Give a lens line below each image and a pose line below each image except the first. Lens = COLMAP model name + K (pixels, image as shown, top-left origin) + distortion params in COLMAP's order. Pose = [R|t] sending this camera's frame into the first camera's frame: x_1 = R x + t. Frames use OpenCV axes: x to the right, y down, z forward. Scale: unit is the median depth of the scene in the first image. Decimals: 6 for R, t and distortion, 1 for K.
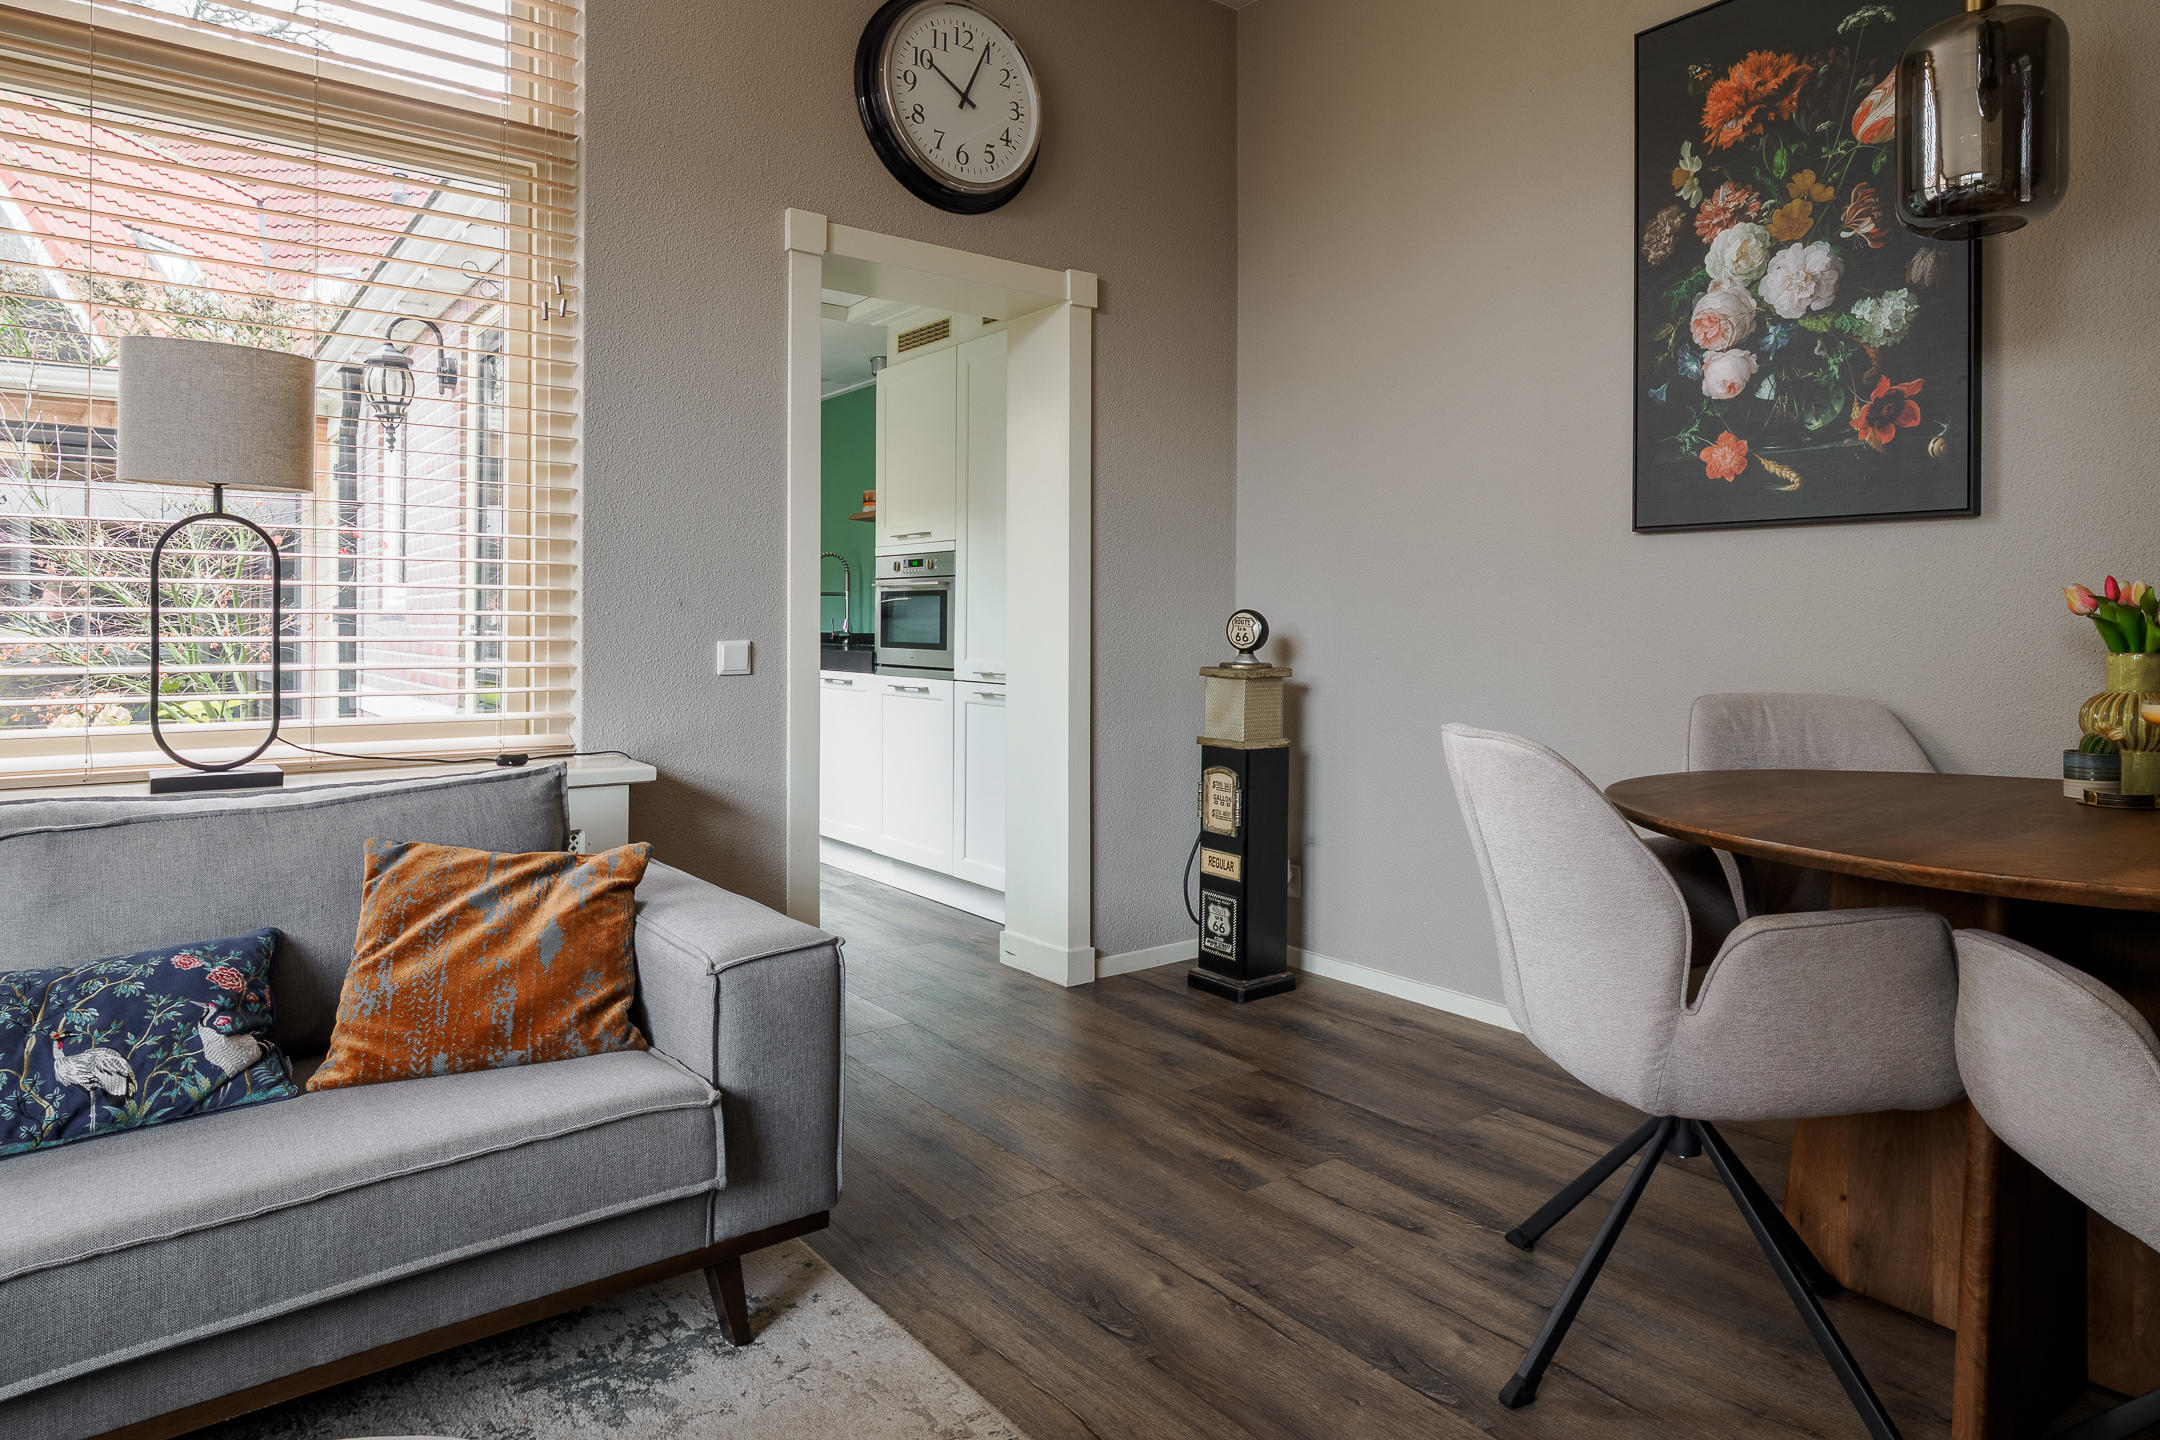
lens RADIAL K [[1275.7, 0, 1080.3], [0, 1275.7, 619.9], [0, 0, 1]] dist [-0.004298, 0.003278]
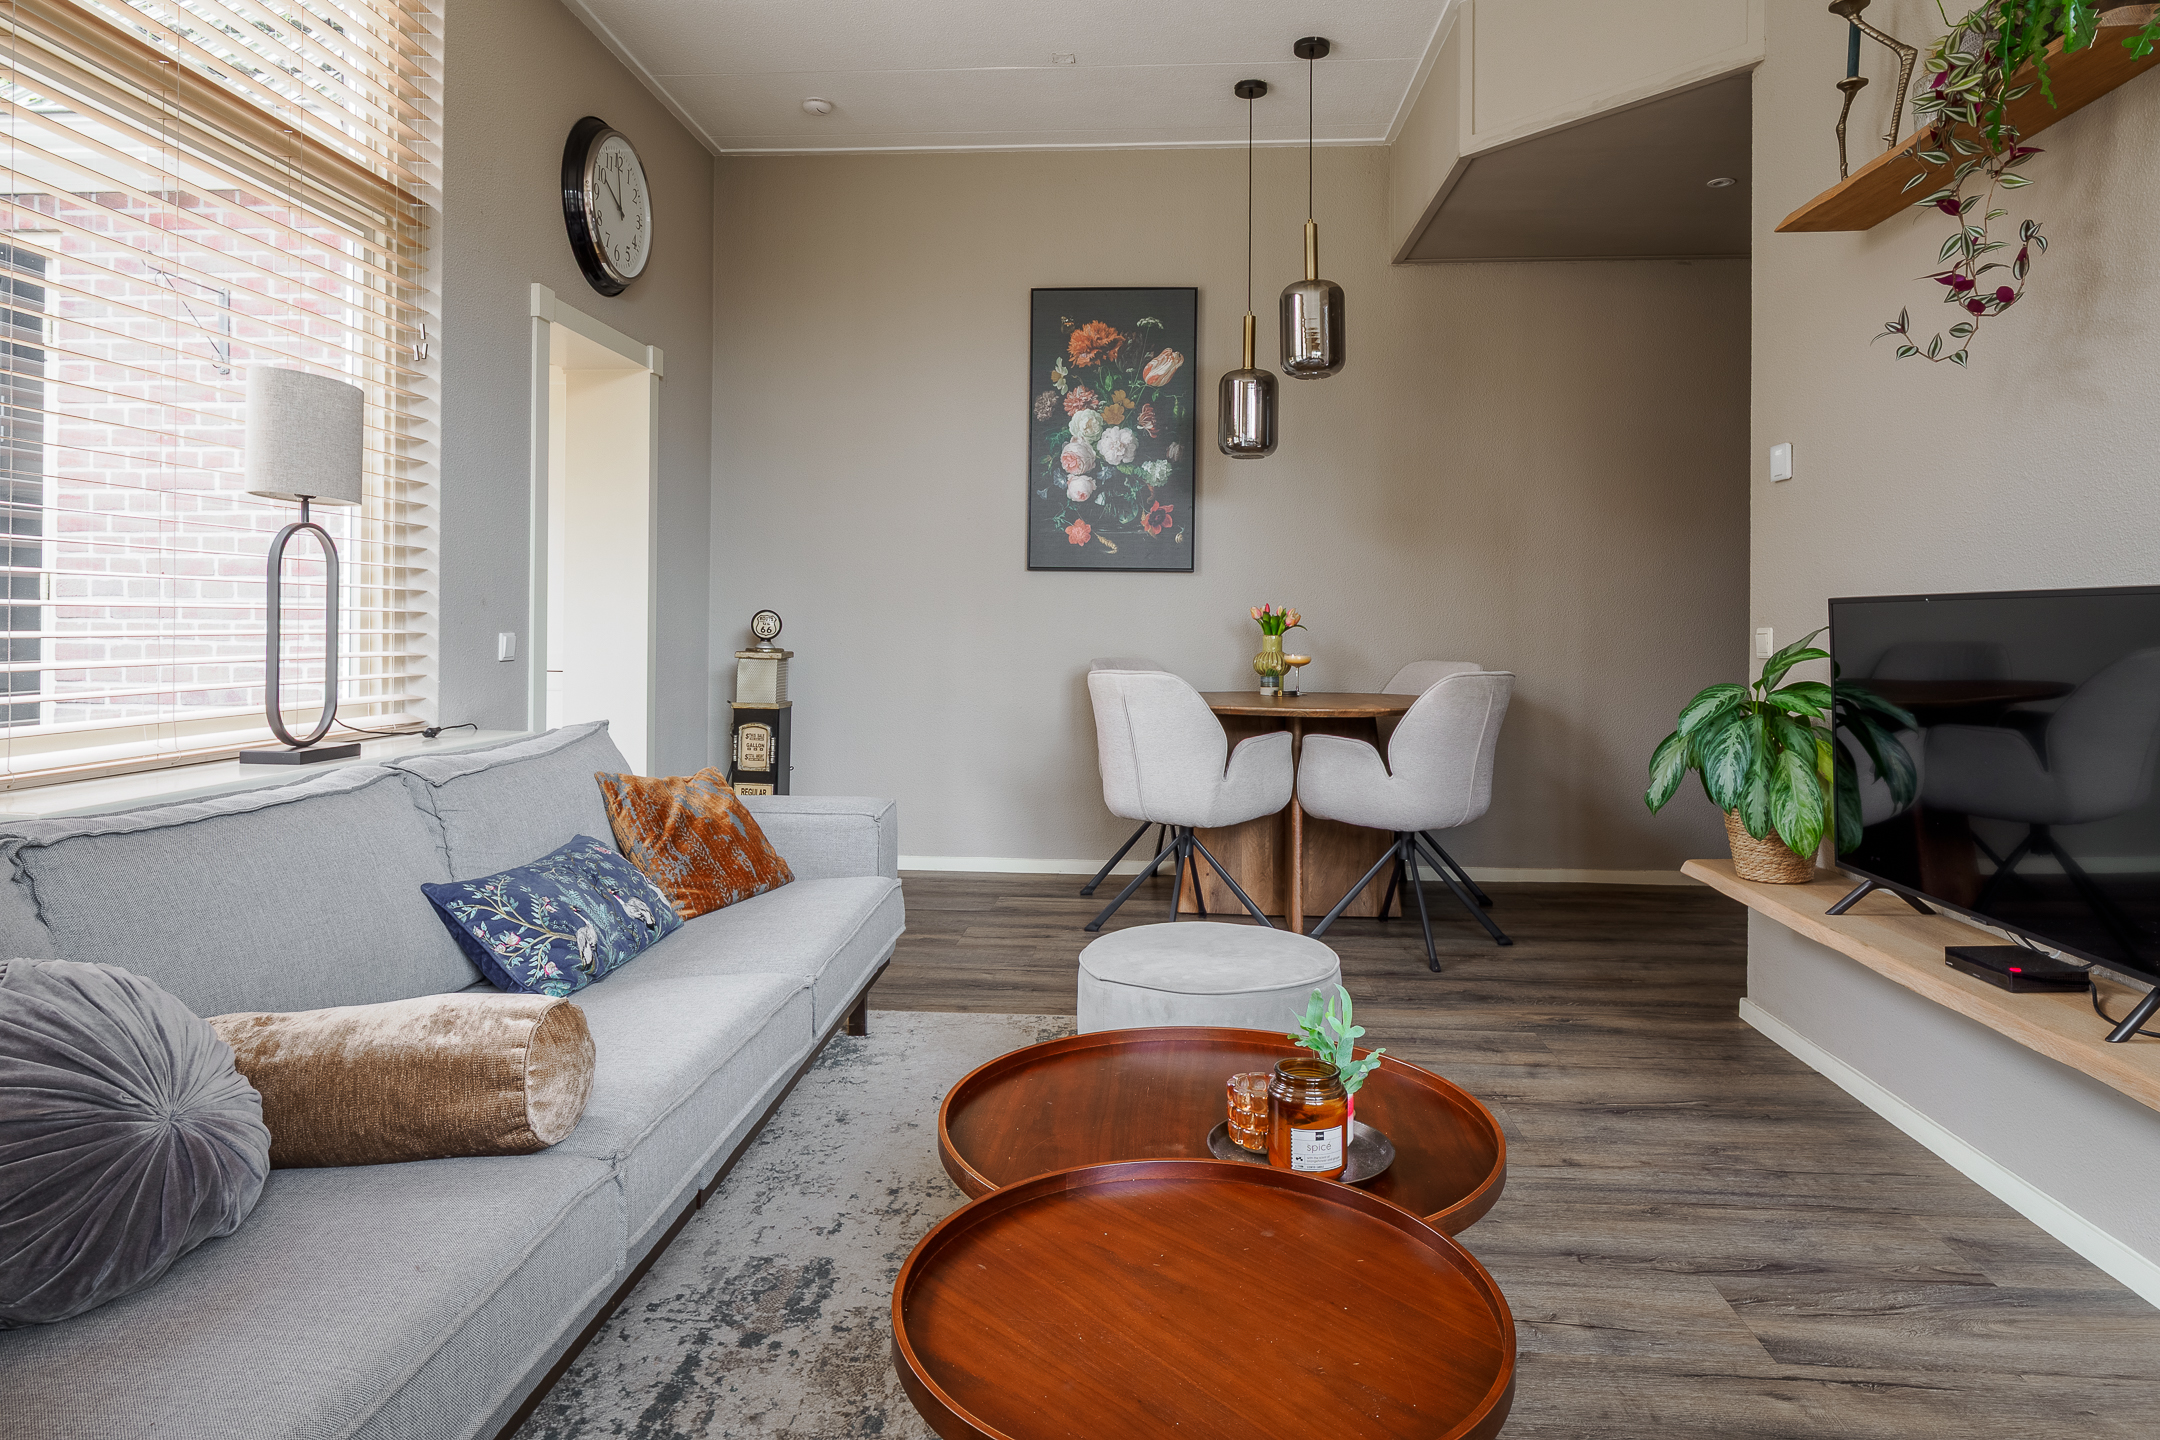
lens RADIAL K [[1275.7, 0, 1080.3], [0, 1275.7, 619.9], [0, 0, 1]] dist [-0.004298, 0.003278]
pose [[0.663132, 0.003822, 0.748493, -0.921191], [-0.007965, 0.999966, 0.001951, -0.003734], [-0.748460, -0.007256, 0.663140, -0.249659]]
